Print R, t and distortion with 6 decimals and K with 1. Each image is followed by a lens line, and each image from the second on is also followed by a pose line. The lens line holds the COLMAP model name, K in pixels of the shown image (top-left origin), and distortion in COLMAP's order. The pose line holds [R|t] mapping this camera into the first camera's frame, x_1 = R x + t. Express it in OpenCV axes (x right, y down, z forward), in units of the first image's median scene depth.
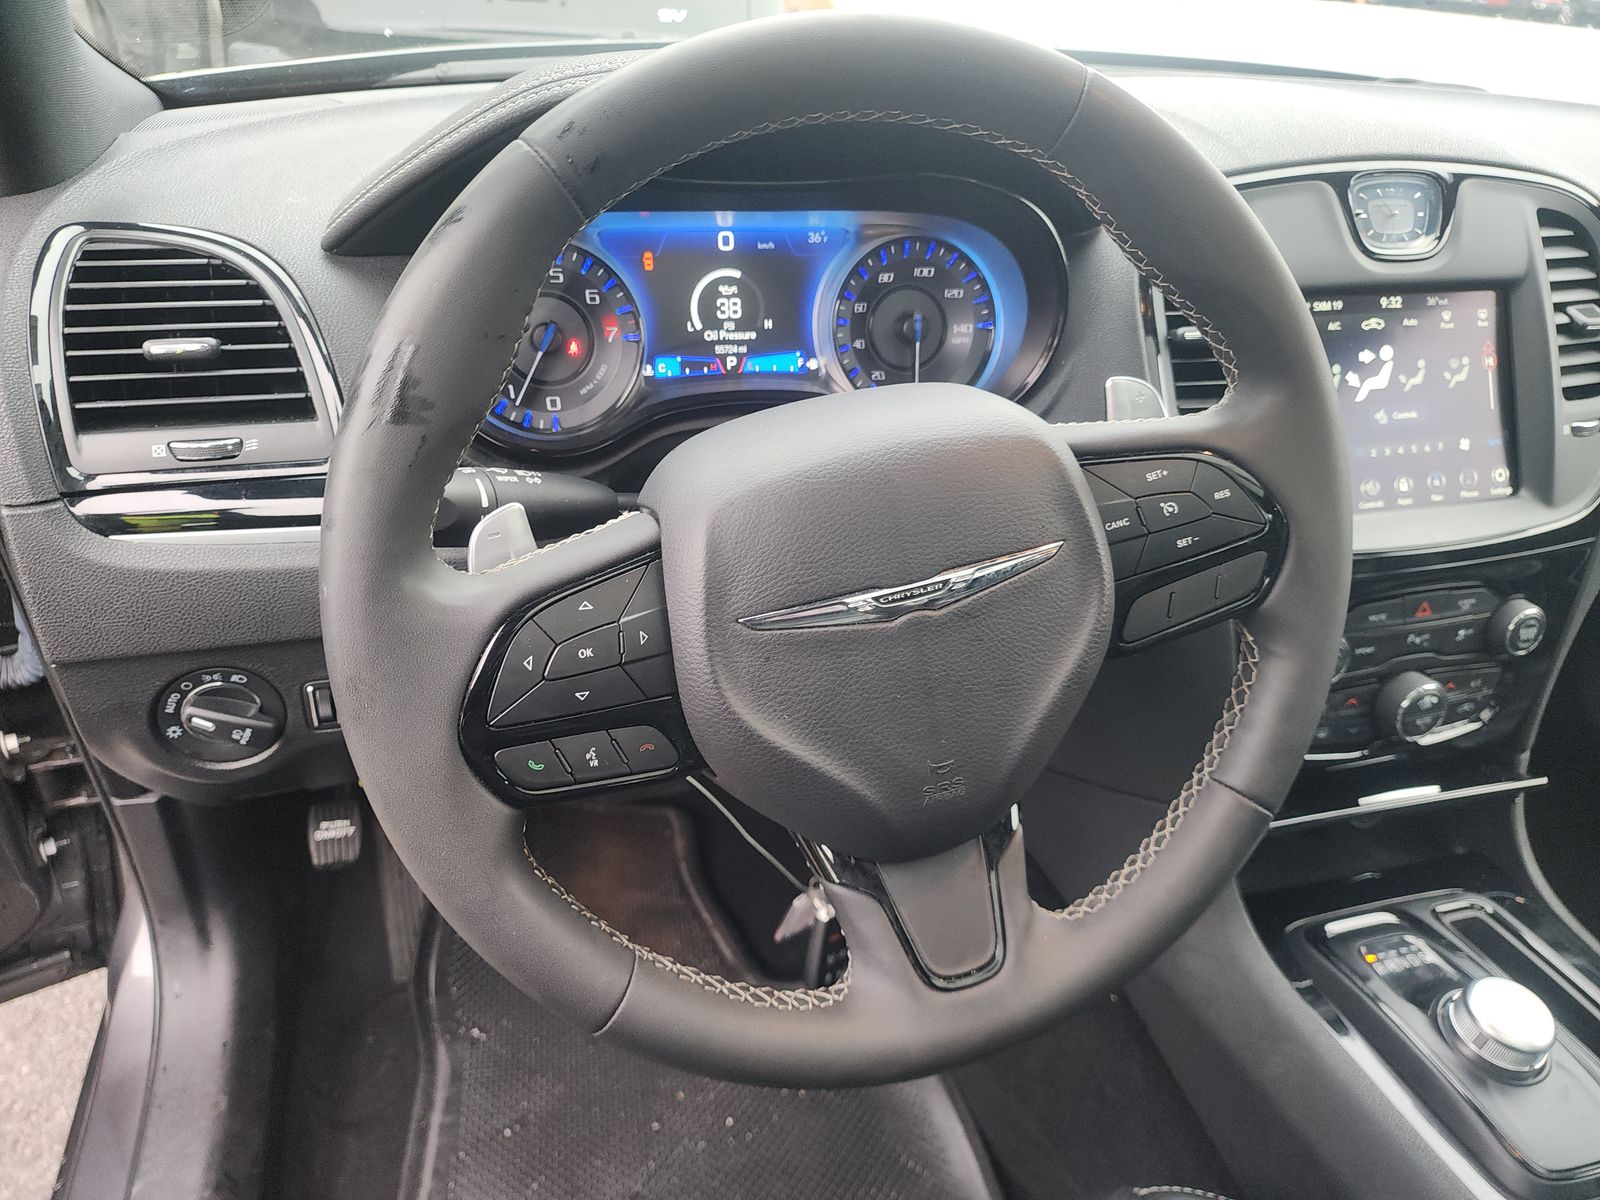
lens RADIAL K [[1063.7, 0, 806.4], [0, 1063.7, 609.7], [0, 0, 1]] dist [0.034367, -0.018926]
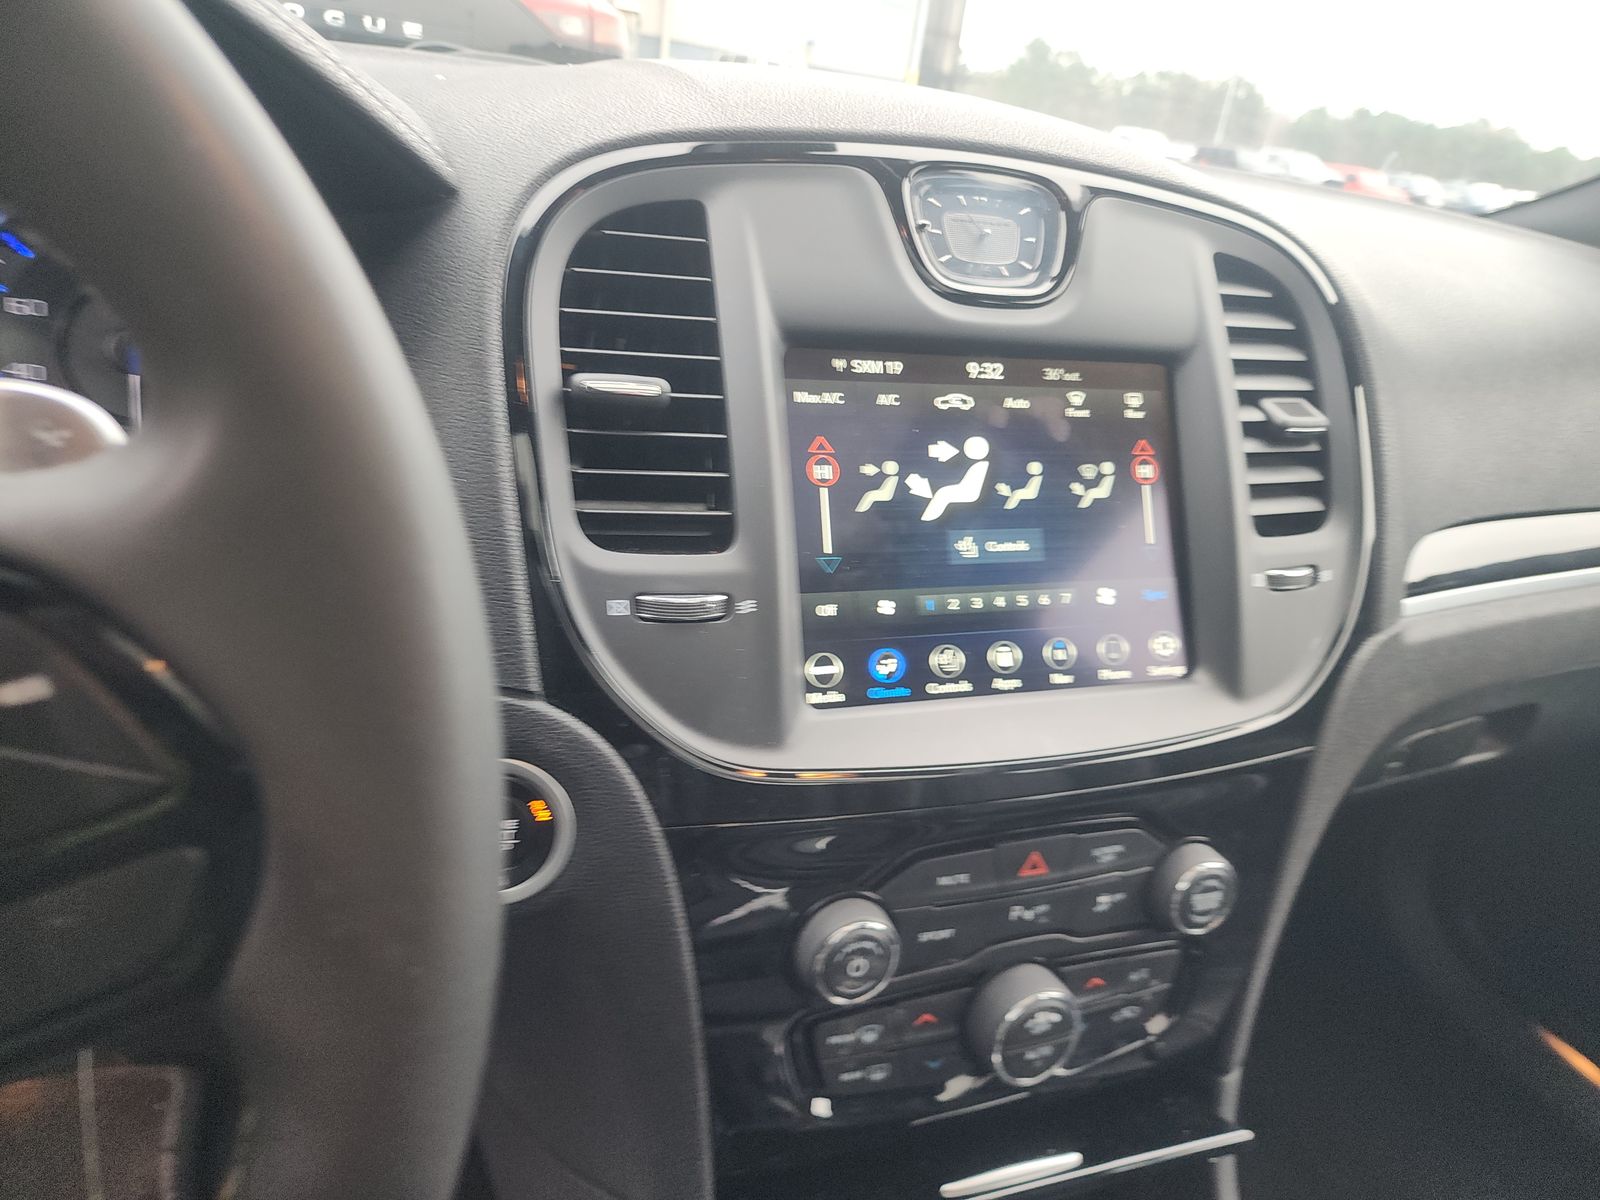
lens RADIAL K [[1135.6, 0, 799.7], [0, 1135.6, 608.3], [0, 0, 1]] dist [0.039720, -0.012894]
pose [[0.993372, 0.037856, 0.108535, 0.372037], [-0.025542, 0.993303, -0.112679, -0.068508], [-0.112074, 0.109160, 0.987686, 0.367365]]
